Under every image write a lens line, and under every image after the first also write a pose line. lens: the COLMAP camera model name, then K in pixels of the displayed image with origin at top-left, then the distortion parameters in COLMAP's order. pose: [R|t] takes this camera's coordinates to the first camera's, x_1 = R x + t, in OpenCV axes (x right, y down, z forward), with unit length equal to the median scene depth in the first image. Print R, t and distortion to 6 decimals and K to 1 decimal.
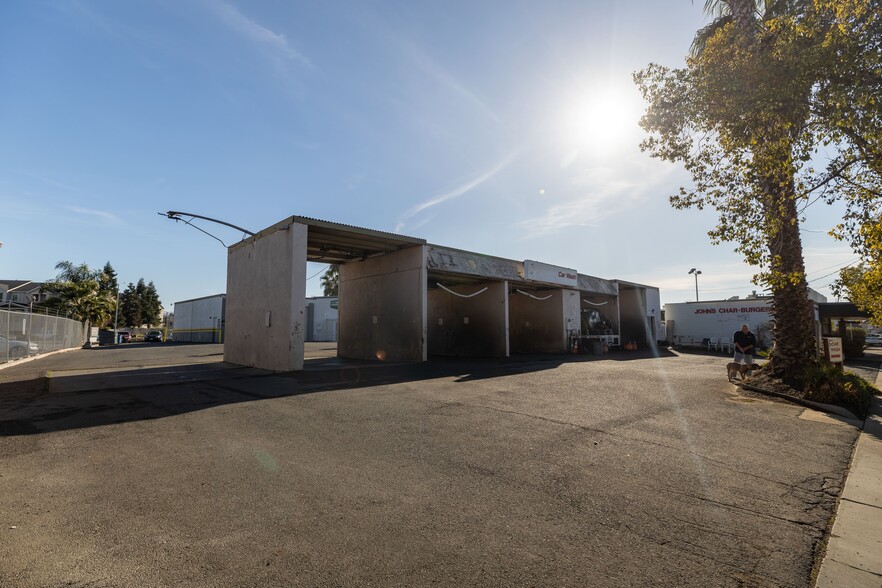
lens RADIAL K [[409.8, 0, 441.0], [0, 409.8, 294.0], [0, 0, 1]] dist [-0.000035, 0.000331]
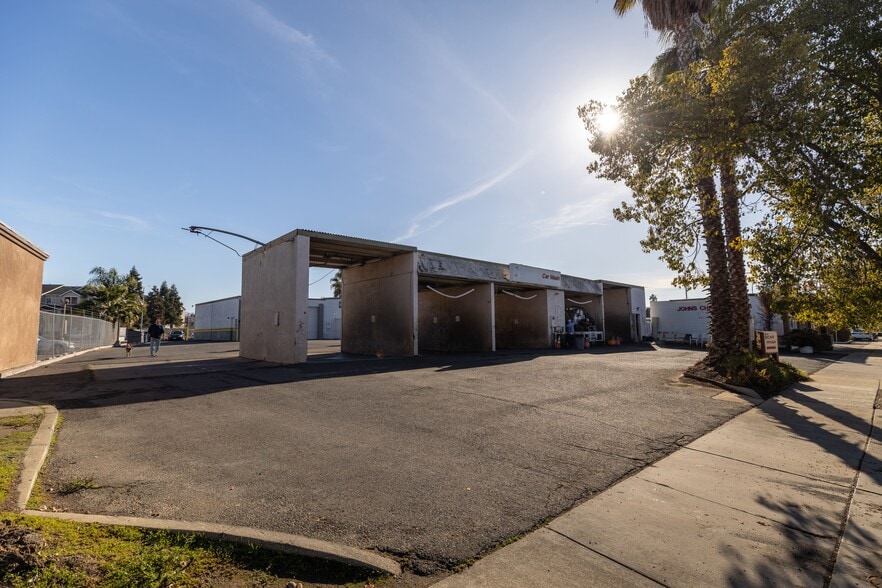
lens RADIAL K [[398.8, 0, 441.0], [0, 398.8, 294.0], [0, 0, 1]] dist [-0.001377, -0.000436]
pose [[0.999684, -0.008572, -0.023625, 0.060914], [0.008605, 0.999962, 0.001274, -0.005154], [0.023613, -0.001477, 0.999720, -0.098646]]
